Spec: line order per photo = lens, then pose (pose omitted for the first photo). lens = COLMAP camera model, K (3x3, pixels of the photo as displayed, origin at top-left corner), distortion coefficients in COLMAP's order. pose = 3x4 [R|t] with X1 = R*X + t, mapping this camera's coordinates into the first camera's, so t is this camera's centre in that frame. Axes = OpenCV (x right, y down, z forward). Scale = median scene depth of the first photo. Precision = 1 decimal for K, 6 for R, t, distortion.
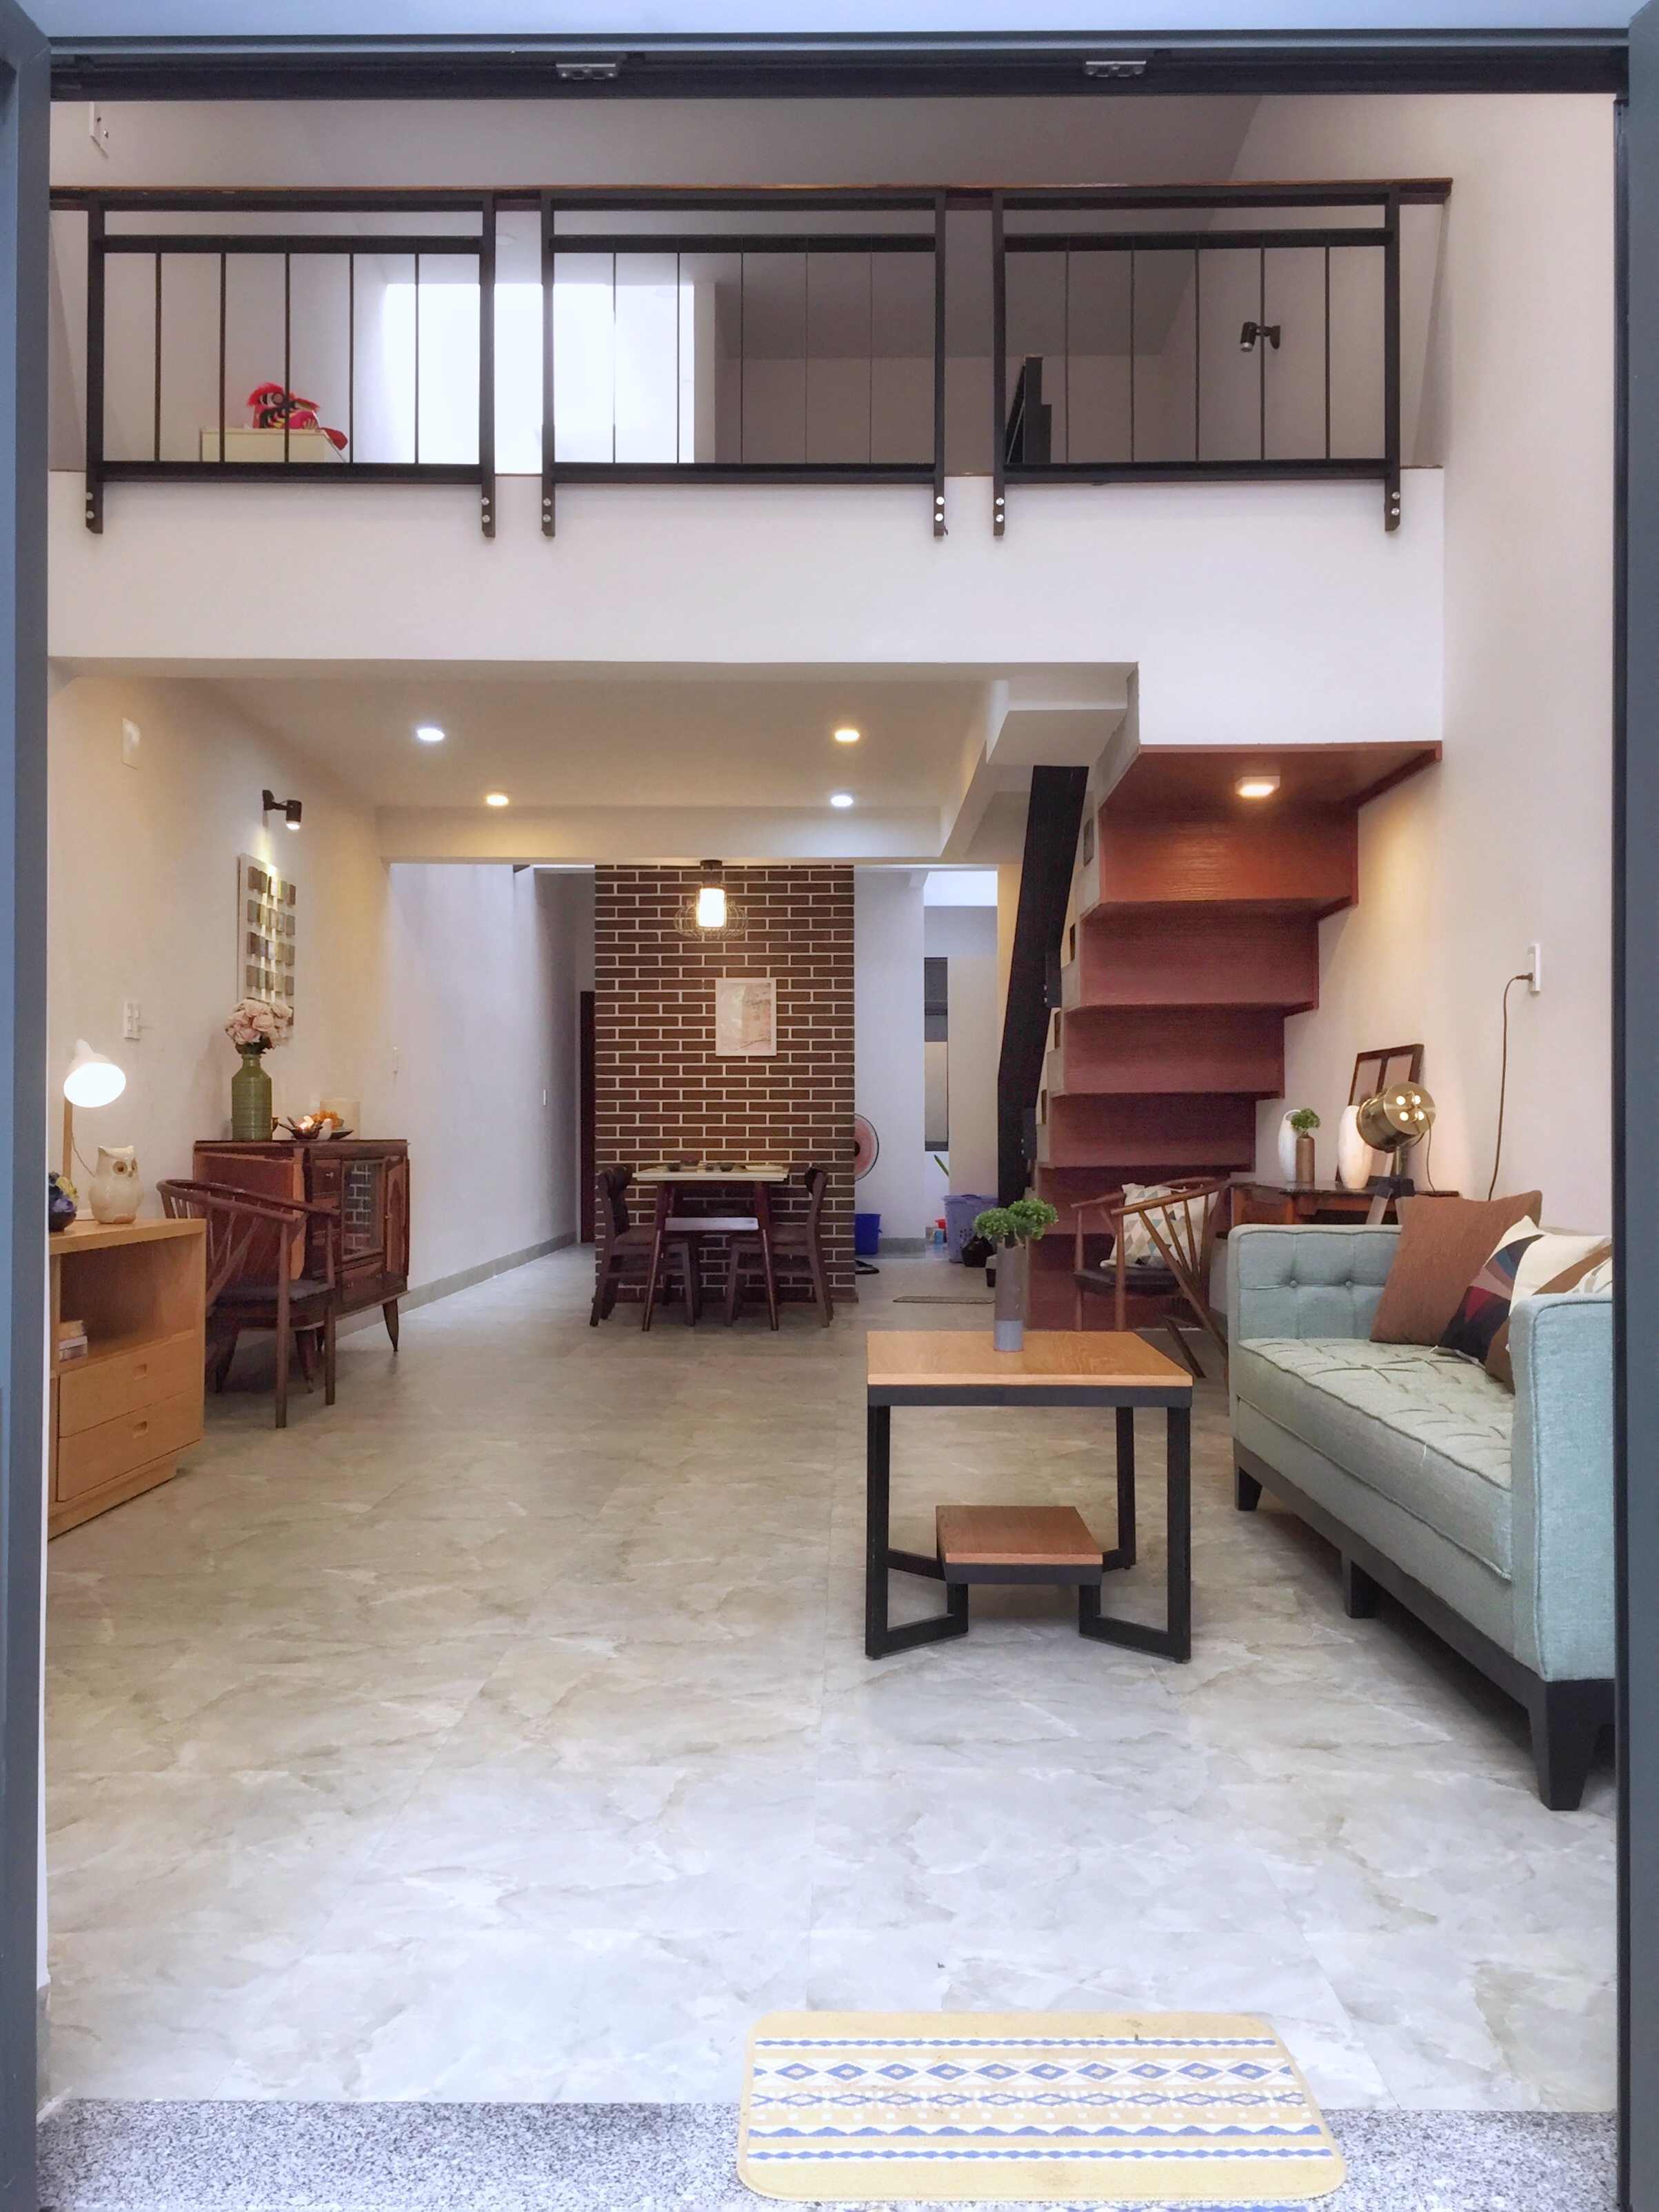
lens RADIAL K [[1993.0, 0, 829.5], [0, 1993.0, 1106.0], [0, 0, 1]] dist [0.059345, -0.010241]
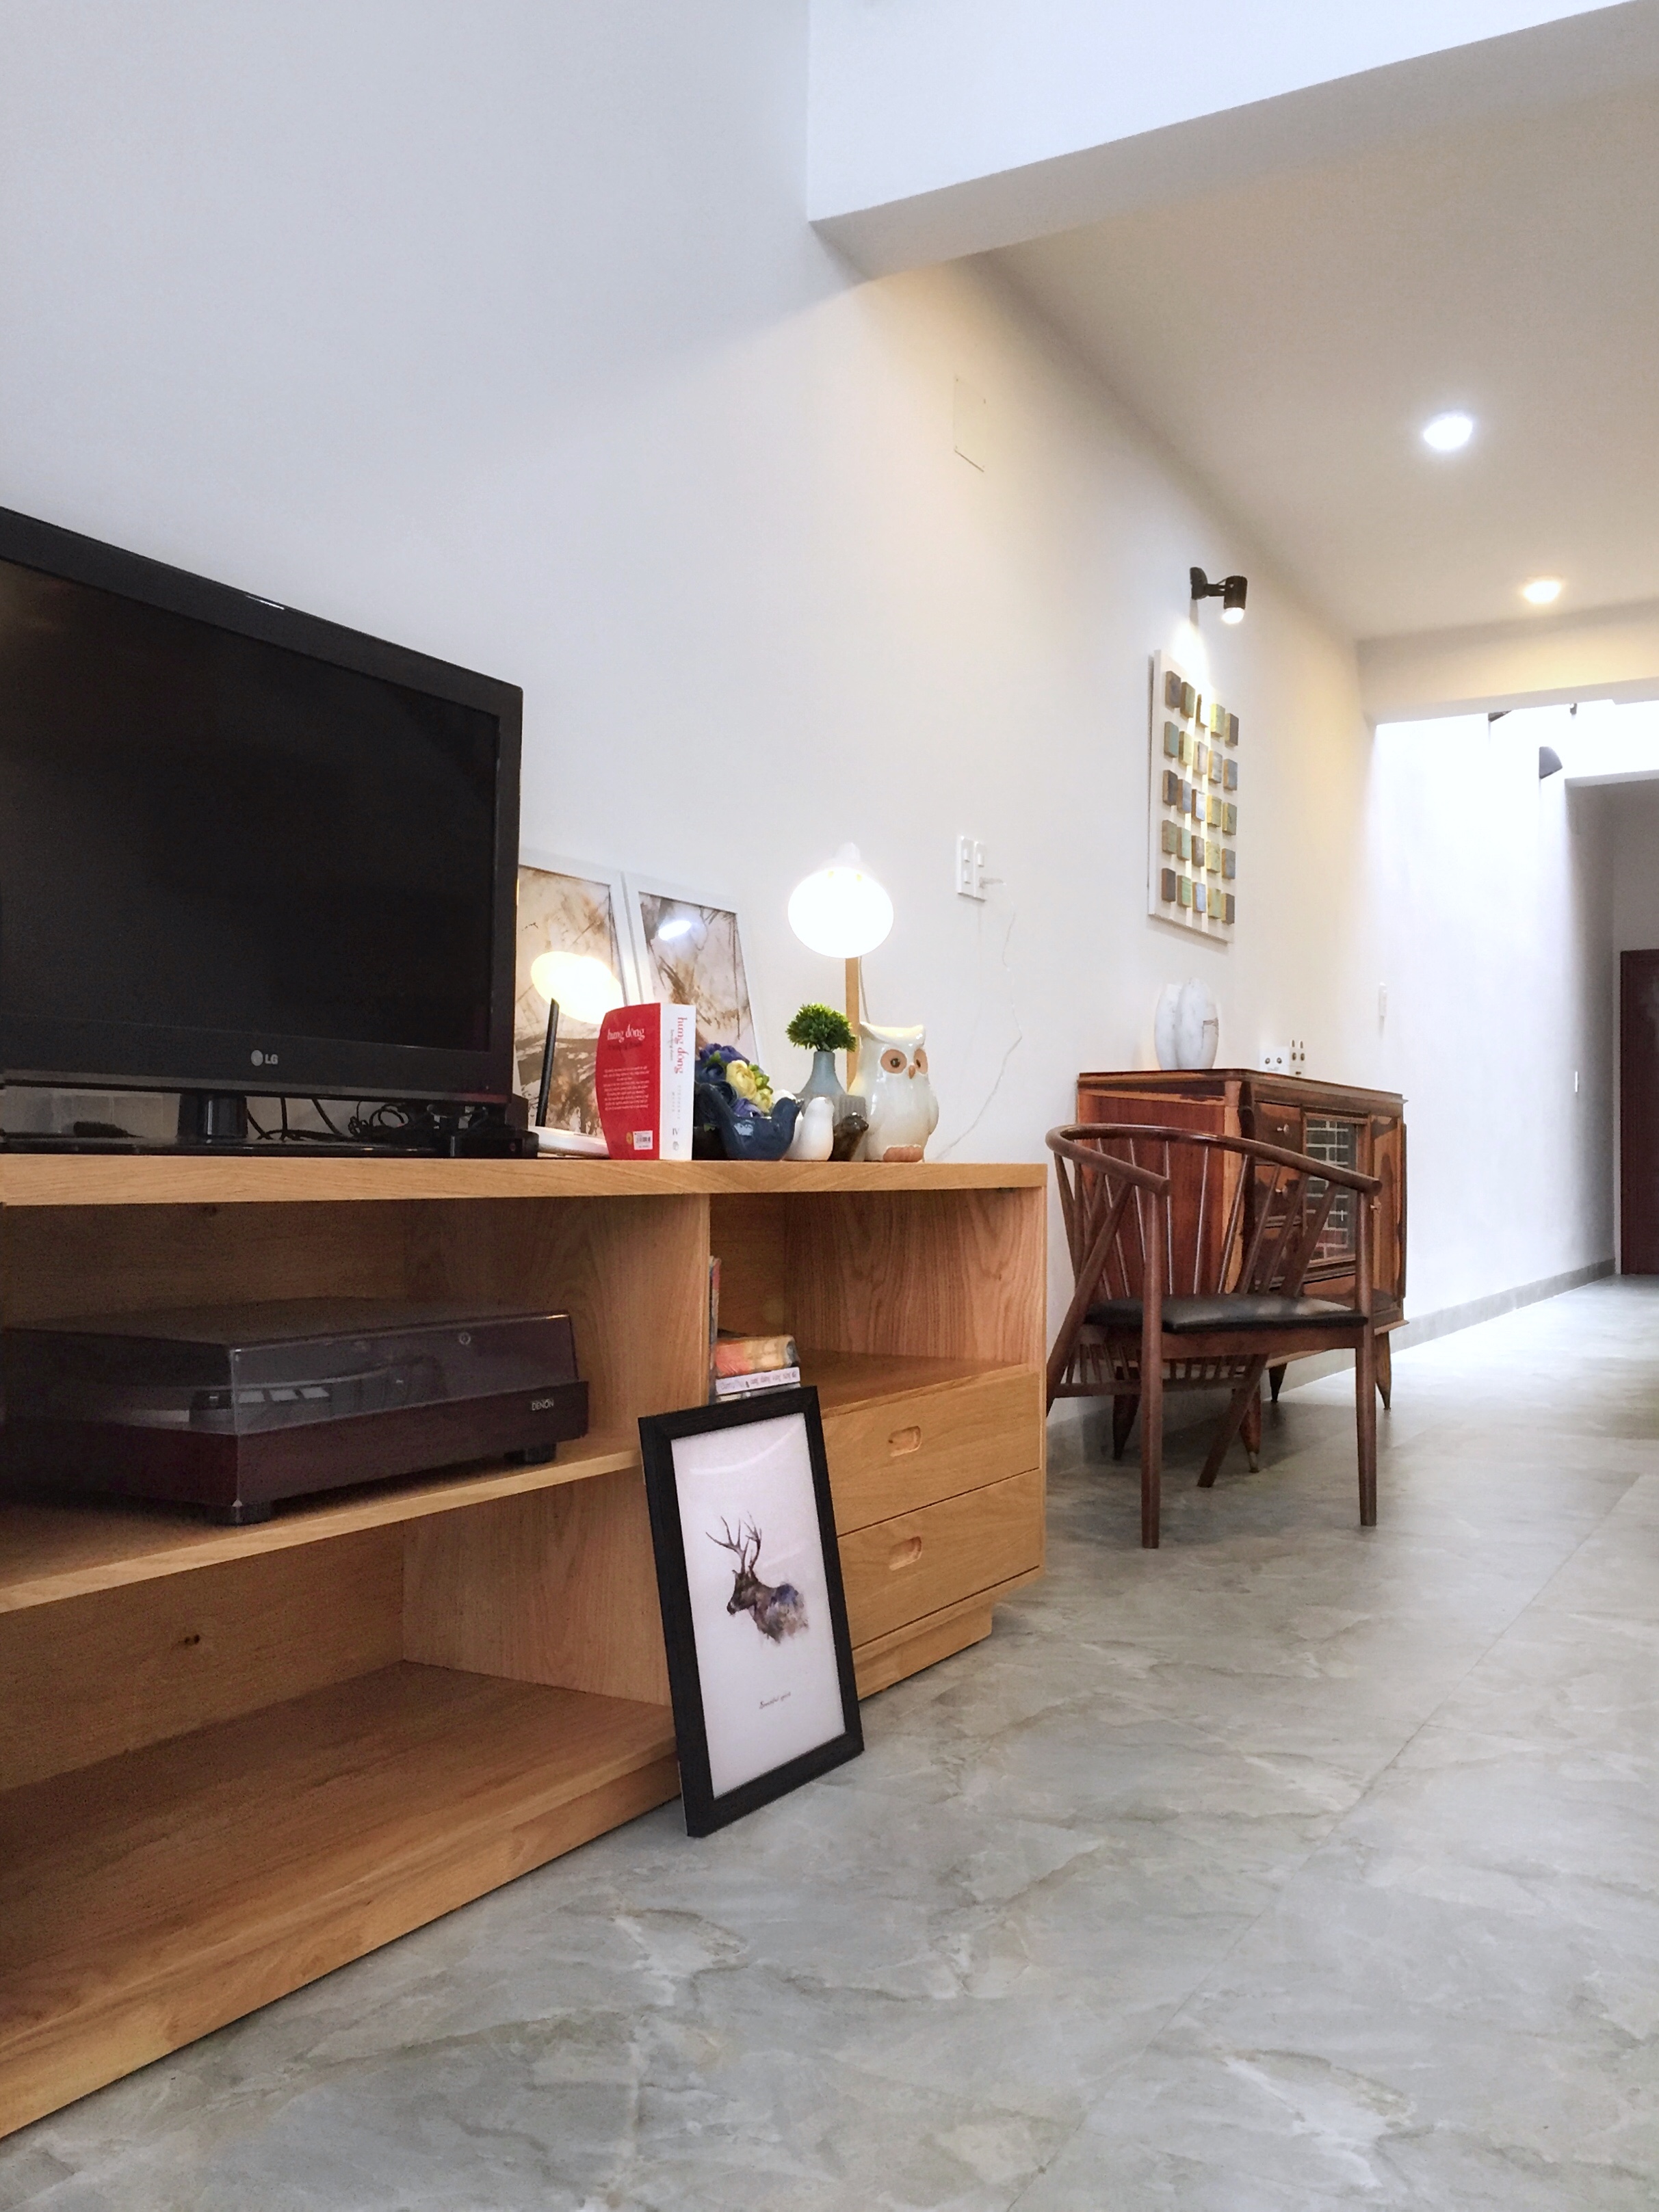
lens RADIAL K [[1993.2, 0, 829.5], [0, 1993.2, 1106.0], [0, 0, 1]] dist [0.059345, -0.010241]
pose [[0.887864, -0.003215, -0.460096, -0.079728], [-0.004494, 0.999867, -0.015659, 0.035011], [0.460085, 0.015970, 0.887731, 0.344852]]
